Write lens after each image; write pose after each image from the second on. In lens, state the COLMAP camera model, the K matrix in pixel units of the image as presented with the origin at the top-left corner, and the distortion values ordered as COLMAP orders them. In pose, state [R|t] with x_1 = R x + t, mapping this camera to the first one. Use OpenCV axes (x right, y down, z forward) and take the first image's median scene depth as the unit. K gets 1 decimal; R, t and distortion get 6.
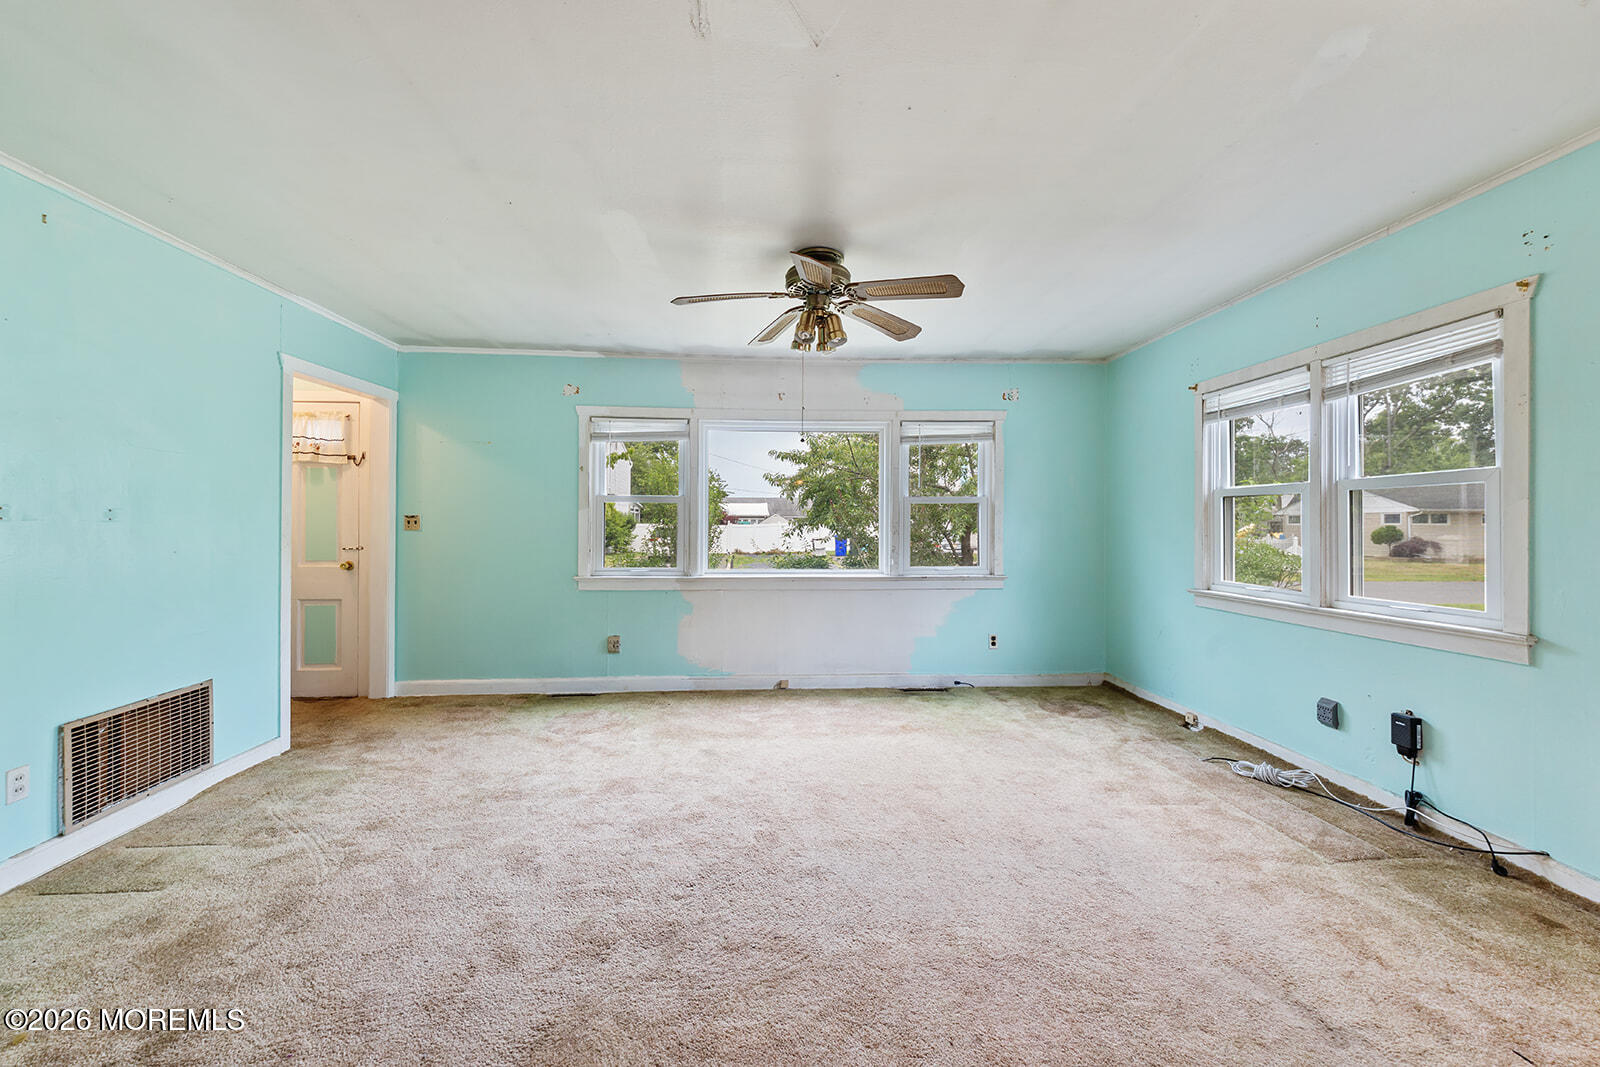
lens RADIAL K [[623.7, 0, 792.9], [0, 623.7, 521.9], [0, 0, 1]] dist [0.009273, -0.004589]
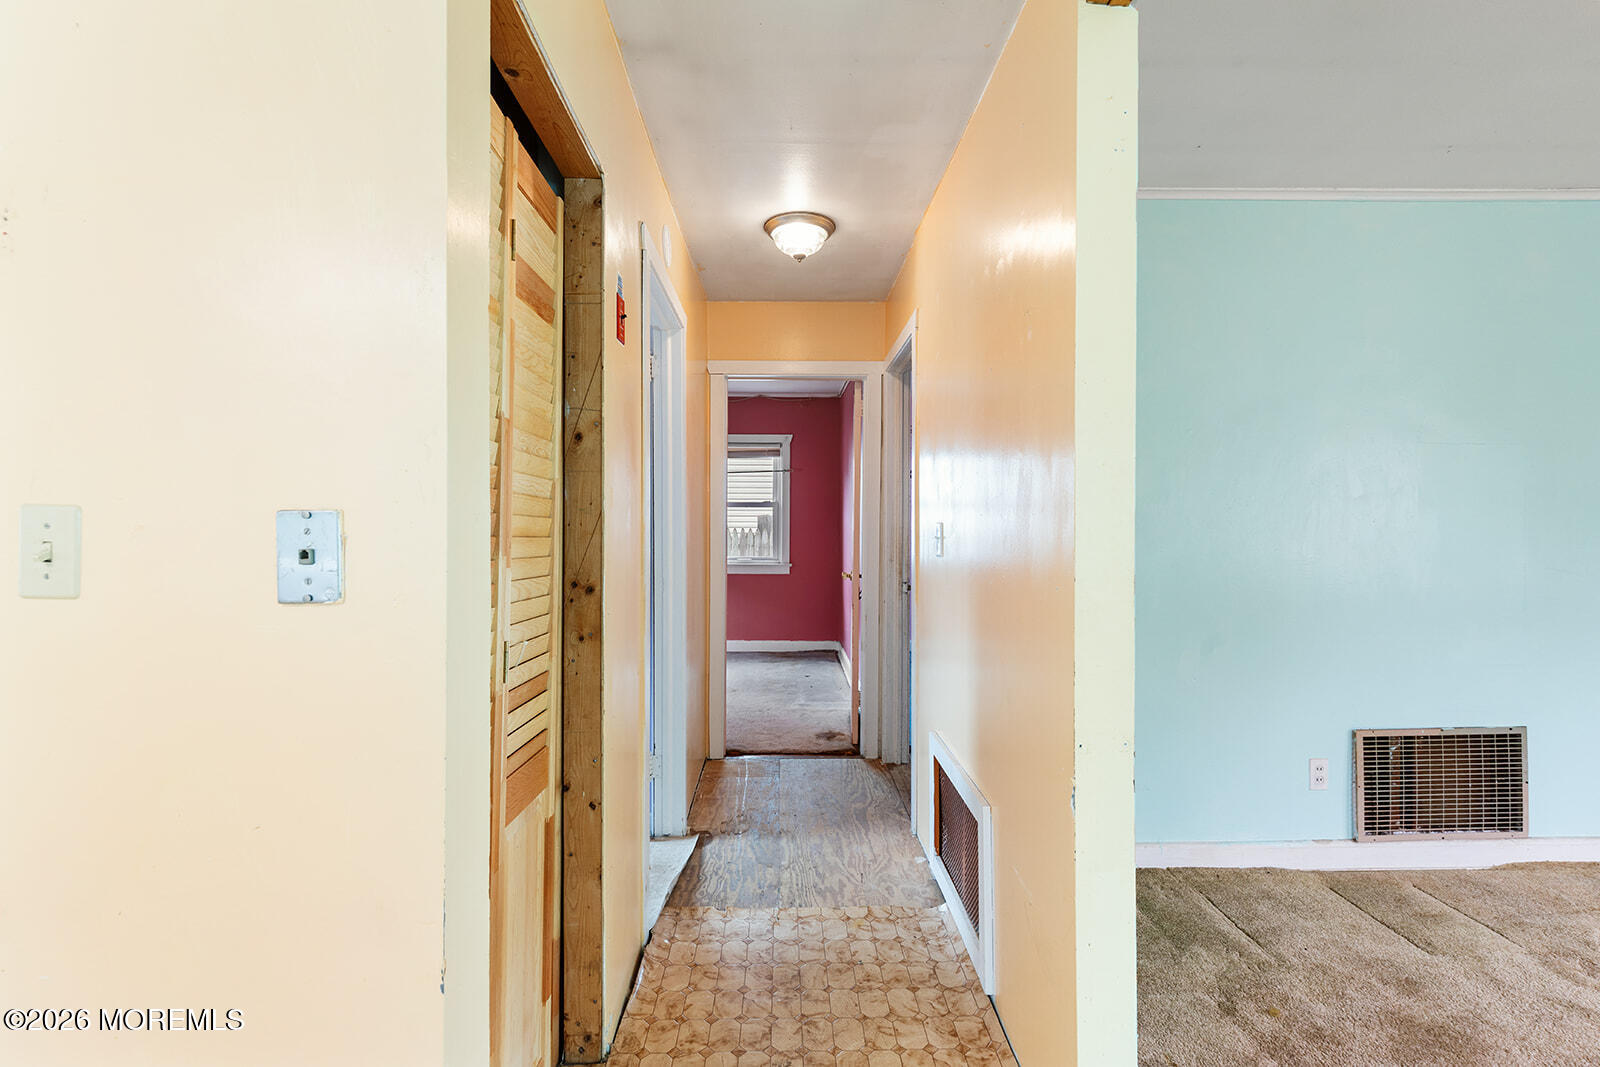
lens RADIAL K [[717.7, 0, 799.9], [0, 717.7, 526.3], [0, 0, 1]] dist [0.008512, -0.003679]
pose [[-0.041098, -0.001973, -0.999153, 0.008156], [0.000685, 0.999998, -0.002003, 0.002493], [0.999155, -0.000767, -0.041097, 0.112848]]
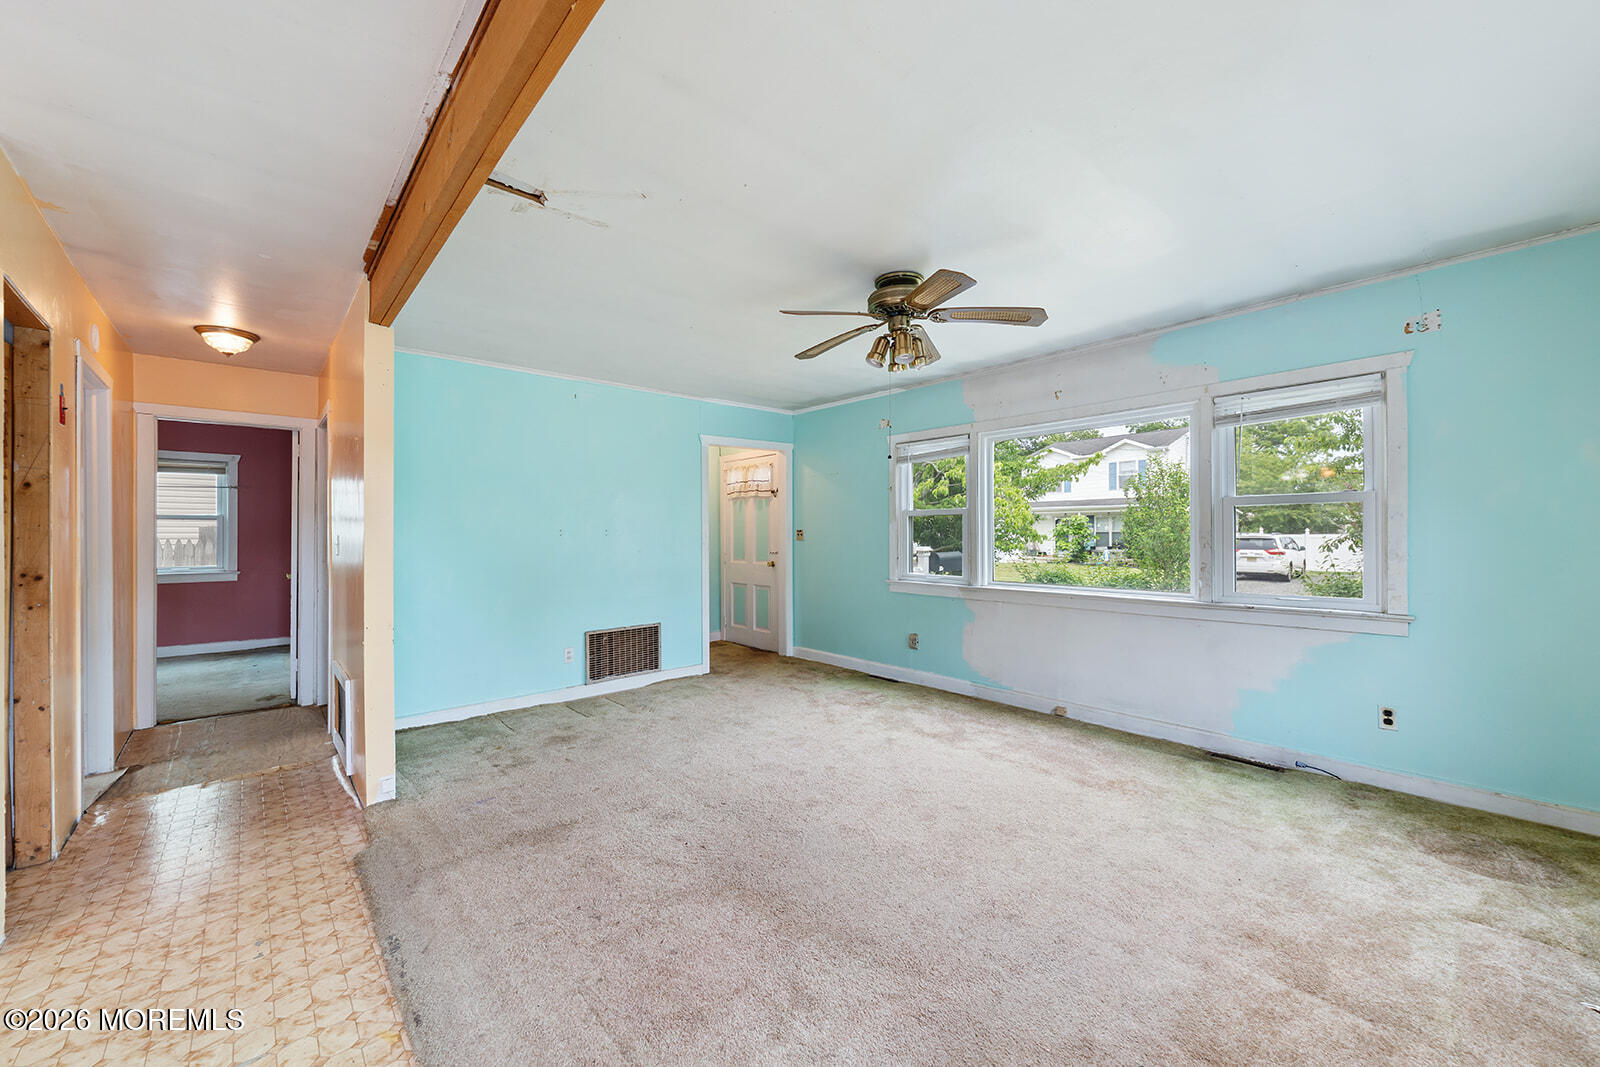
lens RADIAL K [[623.7, 0, 810.9], [0, 623.7, 533.7], [0, 0, 1]] dist [0.009273, -0.004589]
pose [[0.617330, -0.005559, -0.786685, 0.645590], [0.006464, 0.999977, -0.001994, 0.002089], [0.786678, -0.003854, 0.617352, 0.203144]]
